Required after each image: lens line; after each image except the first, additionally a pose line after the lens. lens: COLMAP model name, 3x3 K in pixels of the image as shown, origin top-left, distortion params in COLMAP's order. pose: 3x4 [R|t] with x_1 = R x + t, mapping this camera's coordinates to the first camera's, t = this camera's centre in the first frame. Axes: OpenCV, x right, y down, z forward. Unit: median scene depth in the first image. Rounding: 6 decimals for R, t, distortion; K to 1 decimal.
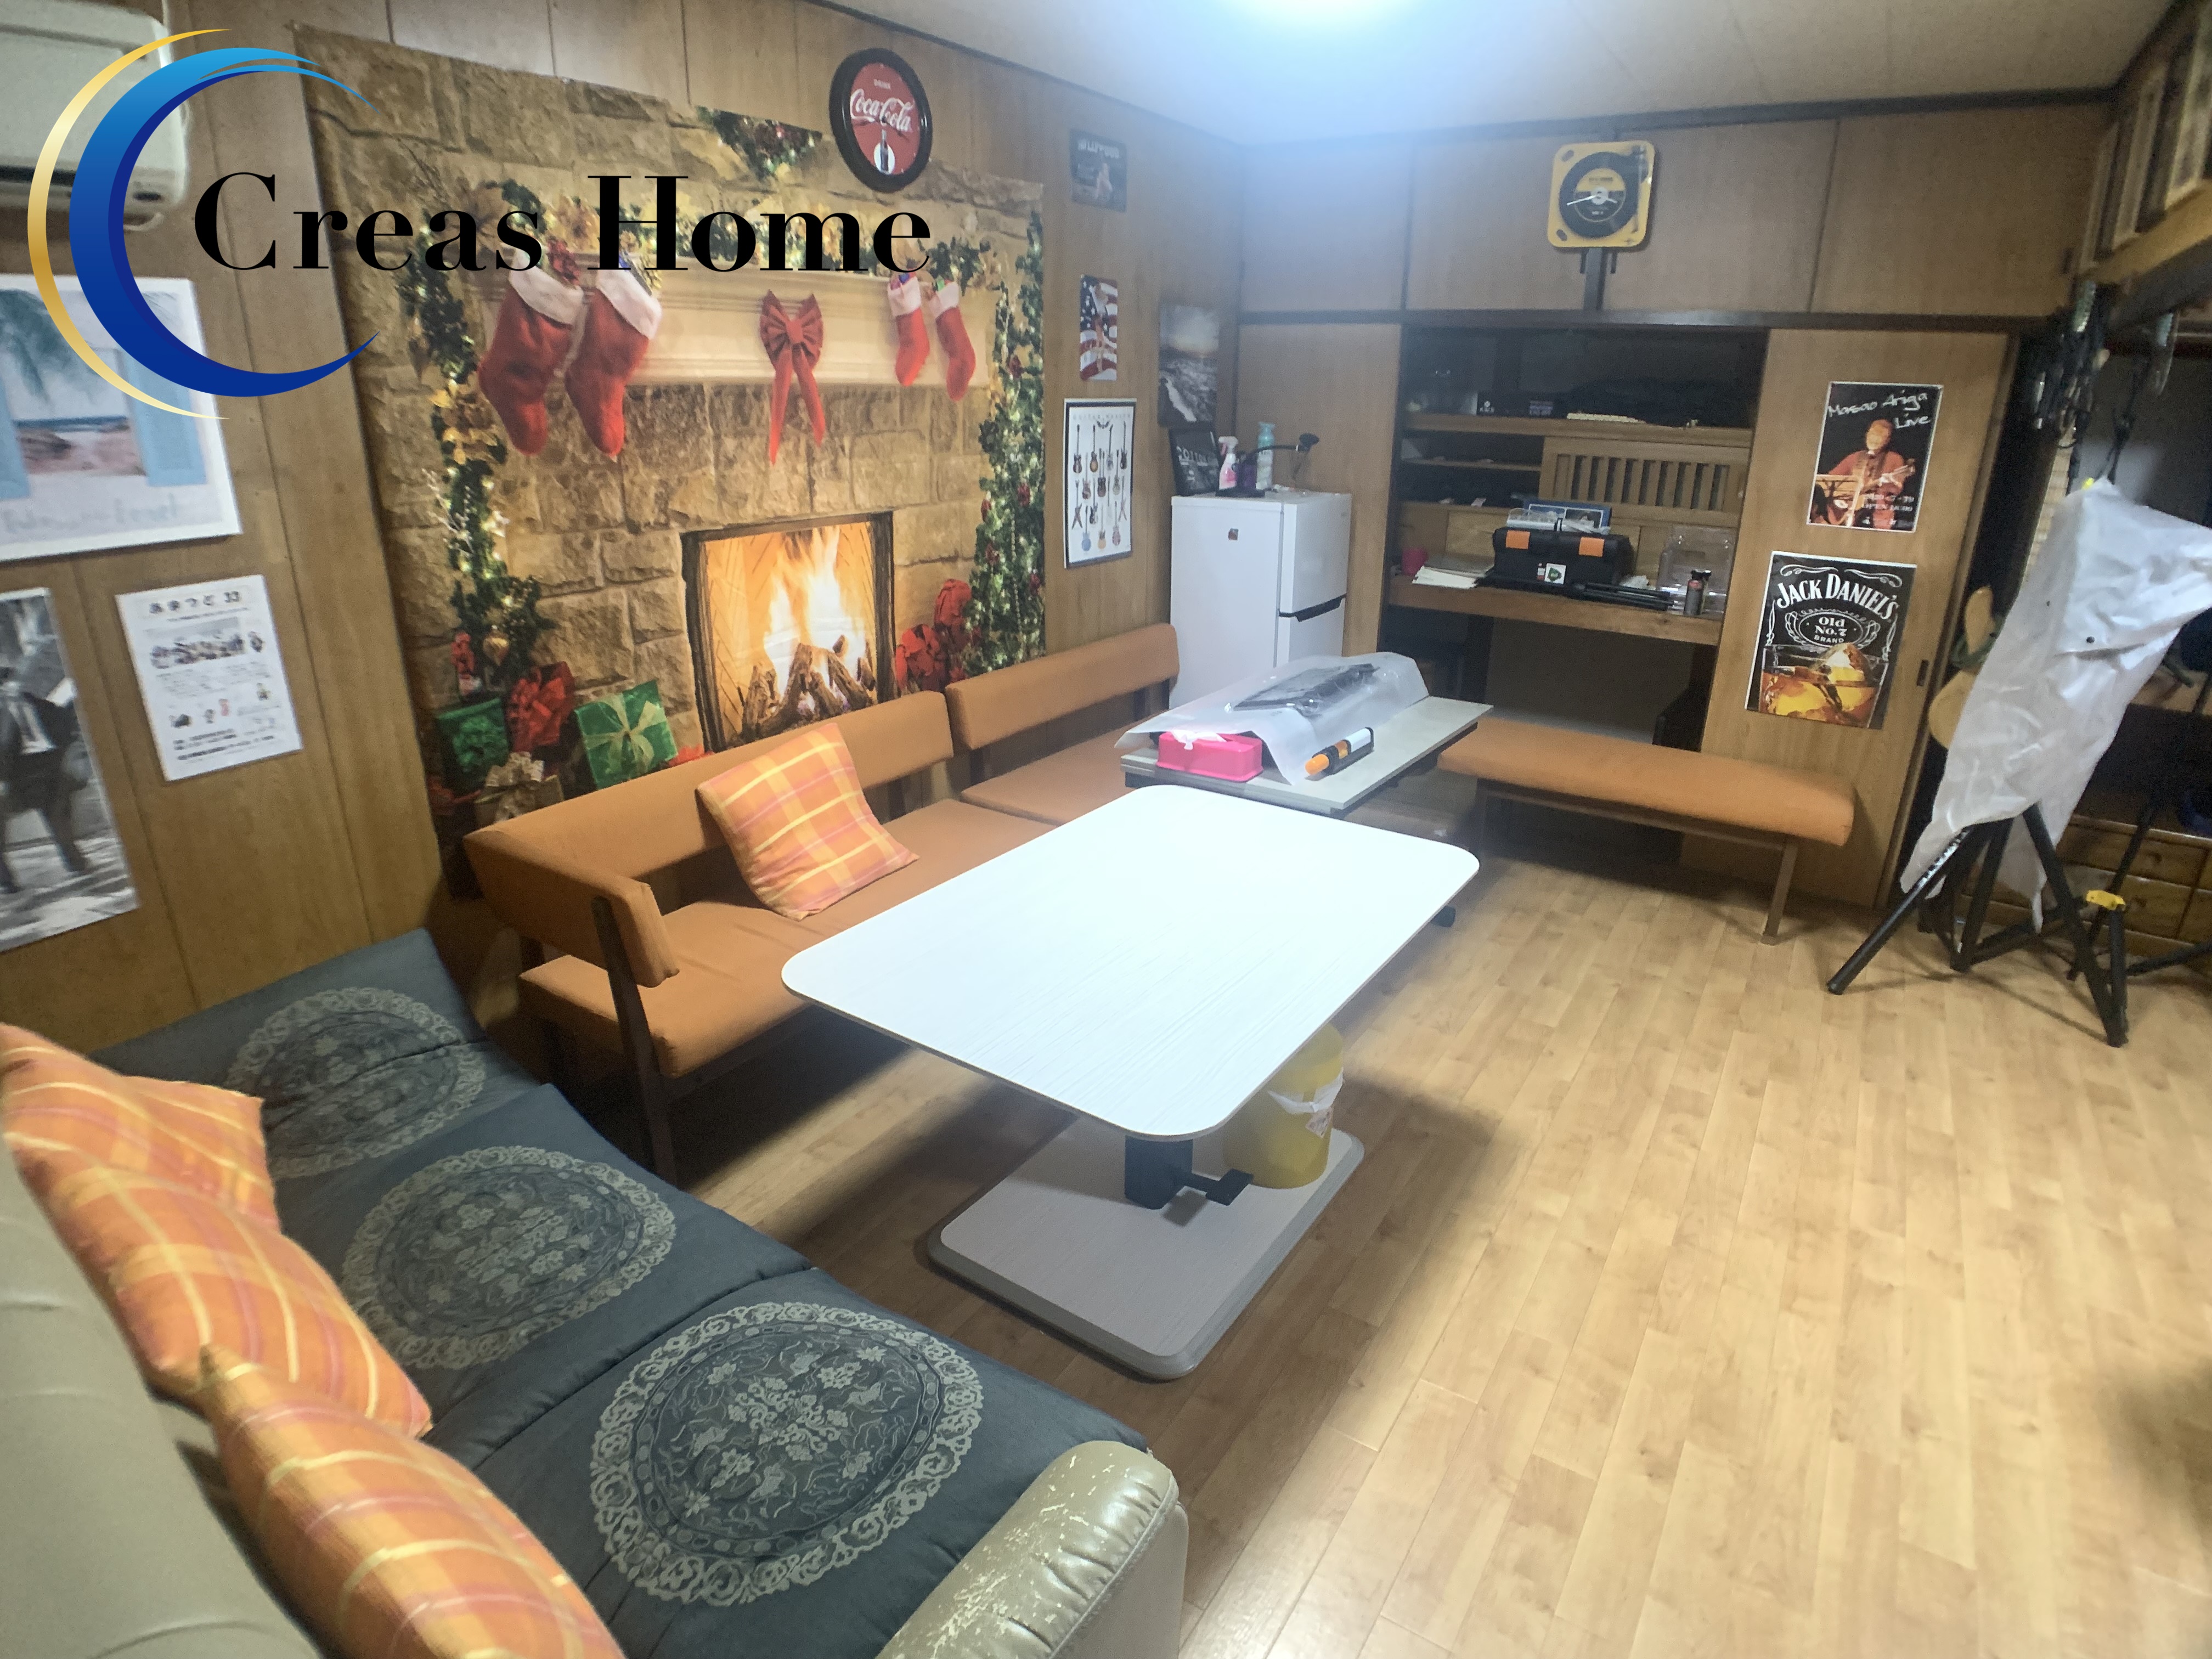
lens RADIAL K [[1170.7, 0, 1100.8], [0, 1170.7, 820.9], [0, 0, 1]] dist [-0.085164, 0.001065]
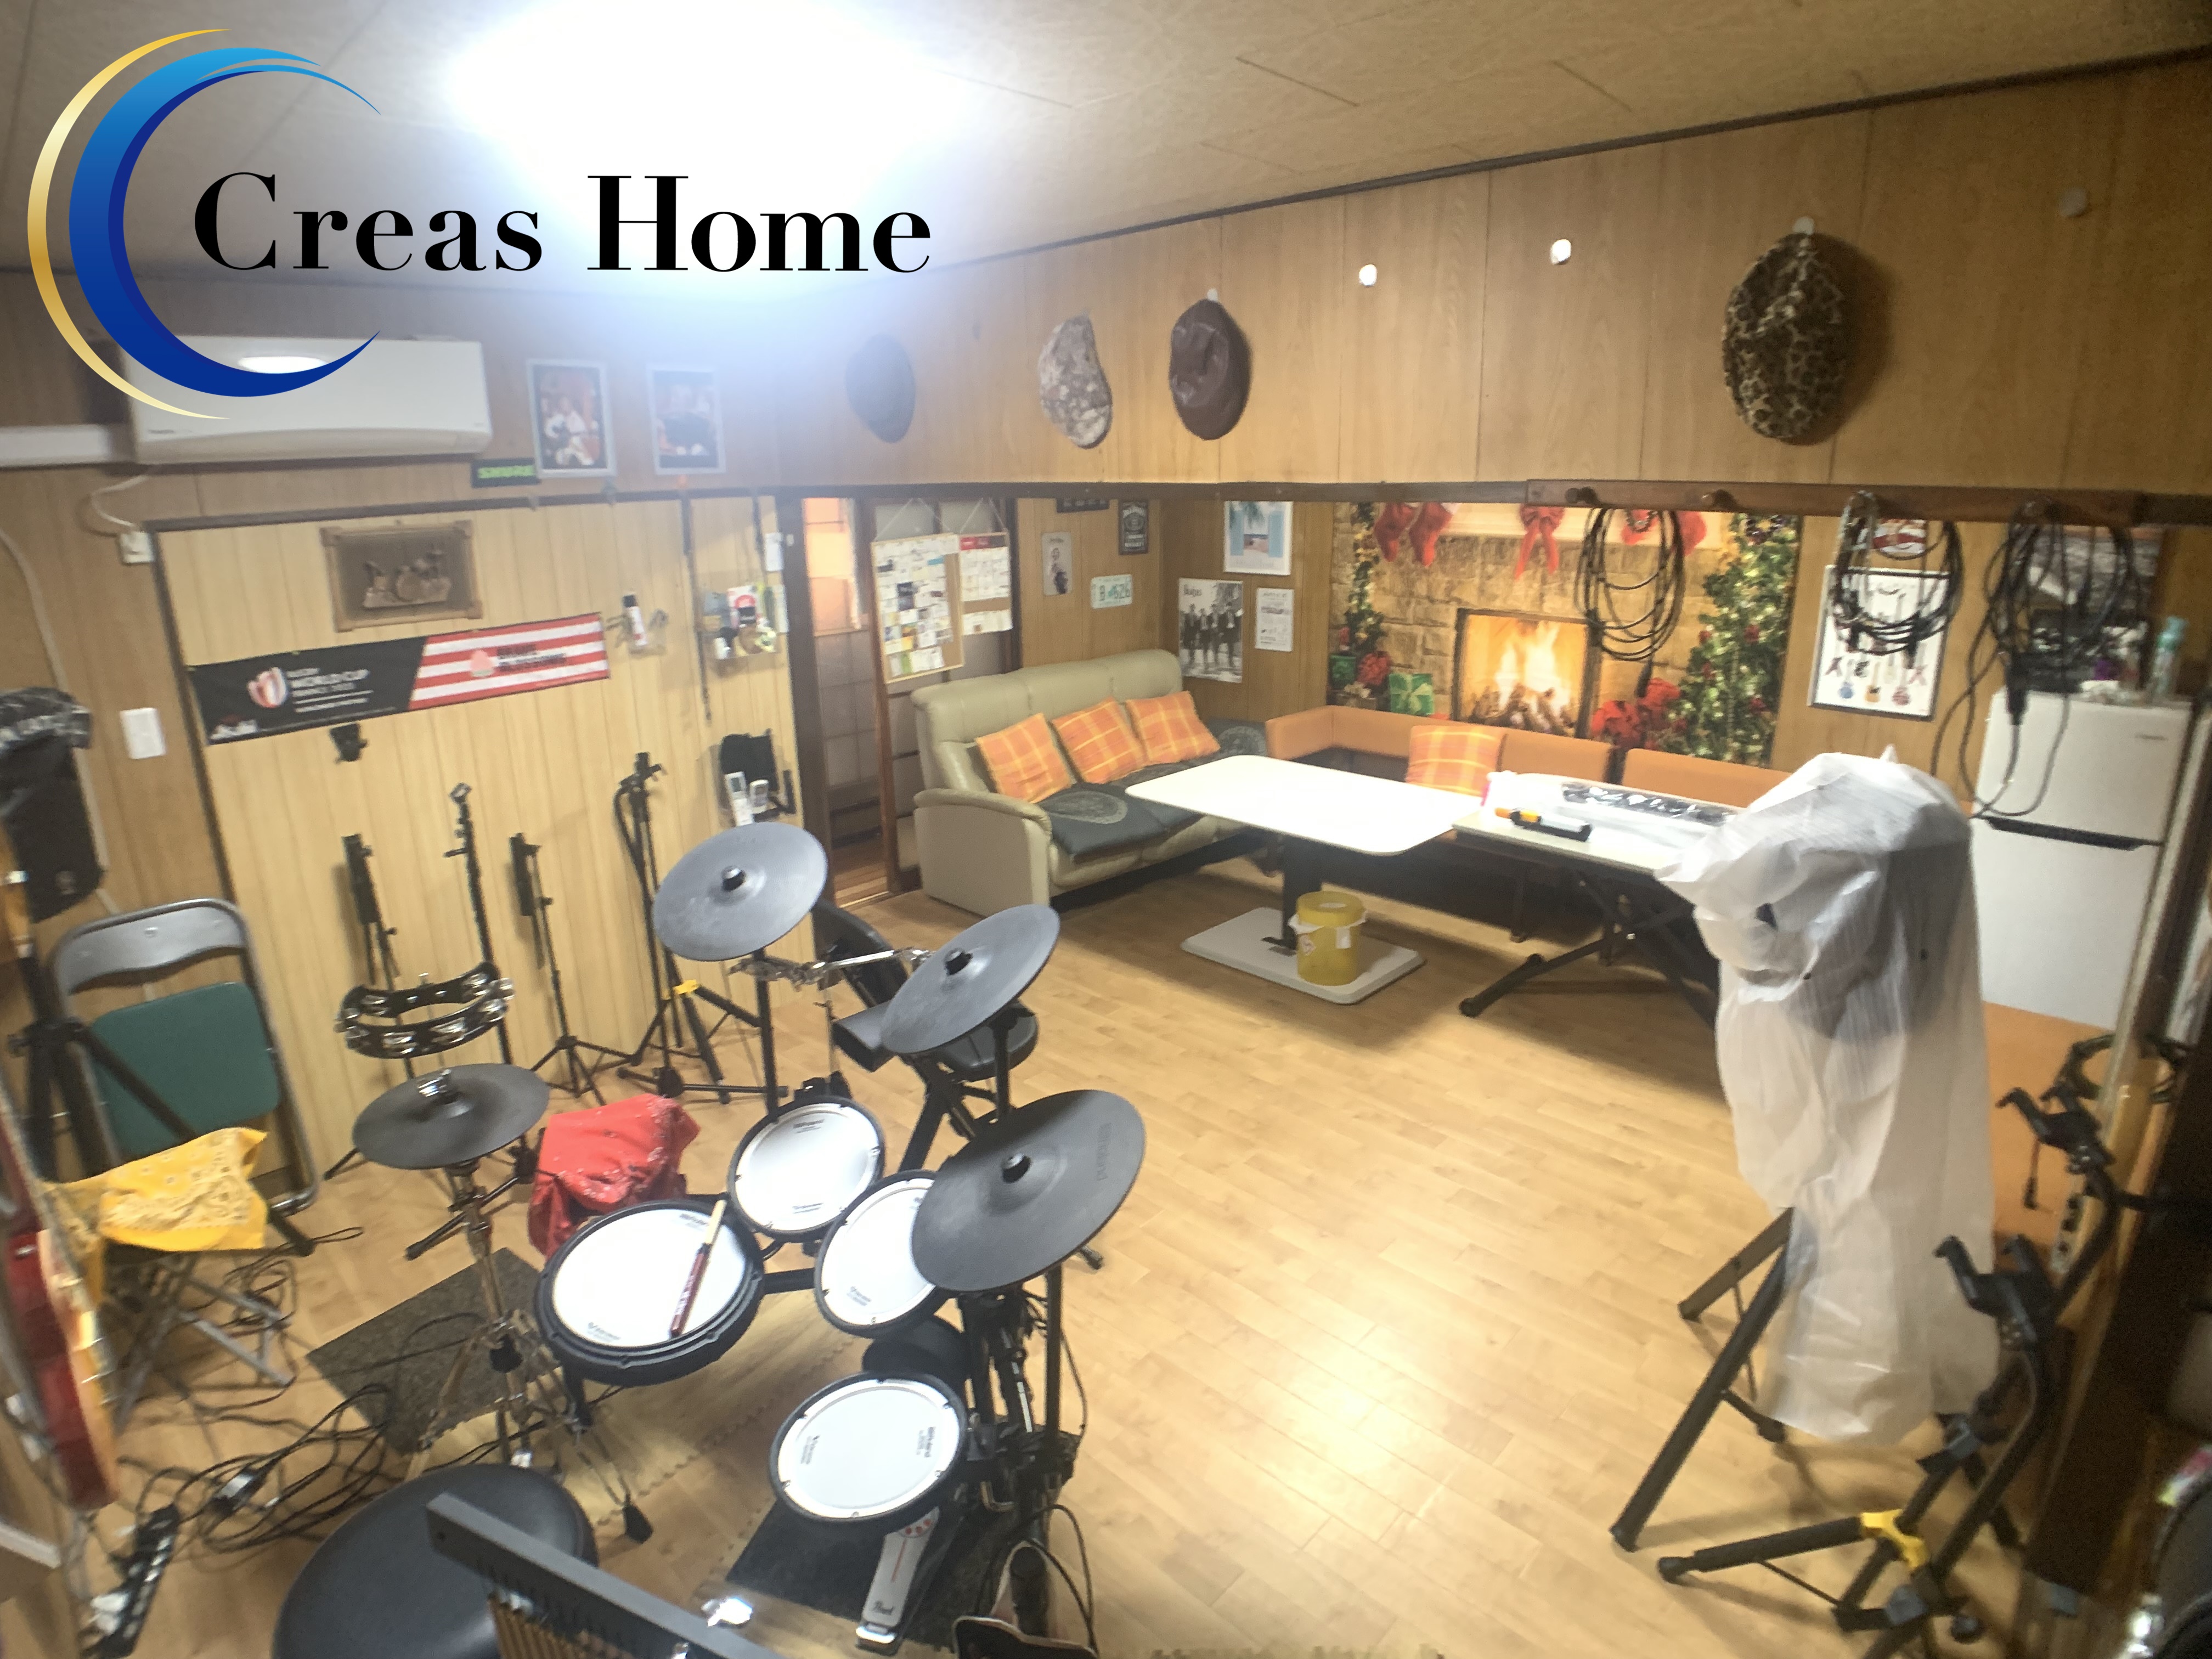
lens RADIAL K [[1170.7, 0, 1105.7], [0, 1170.7, 830.1], [0, 0, 1]] dist [-0.085164, 0.001065]
pose [[-0.148818, 0.298990, -0.942581, 1.666556], [-0.321013, 0.886964, 0.332031, -0.361871], [0.935309, 0.351993, -0.036017, 0.603612]]
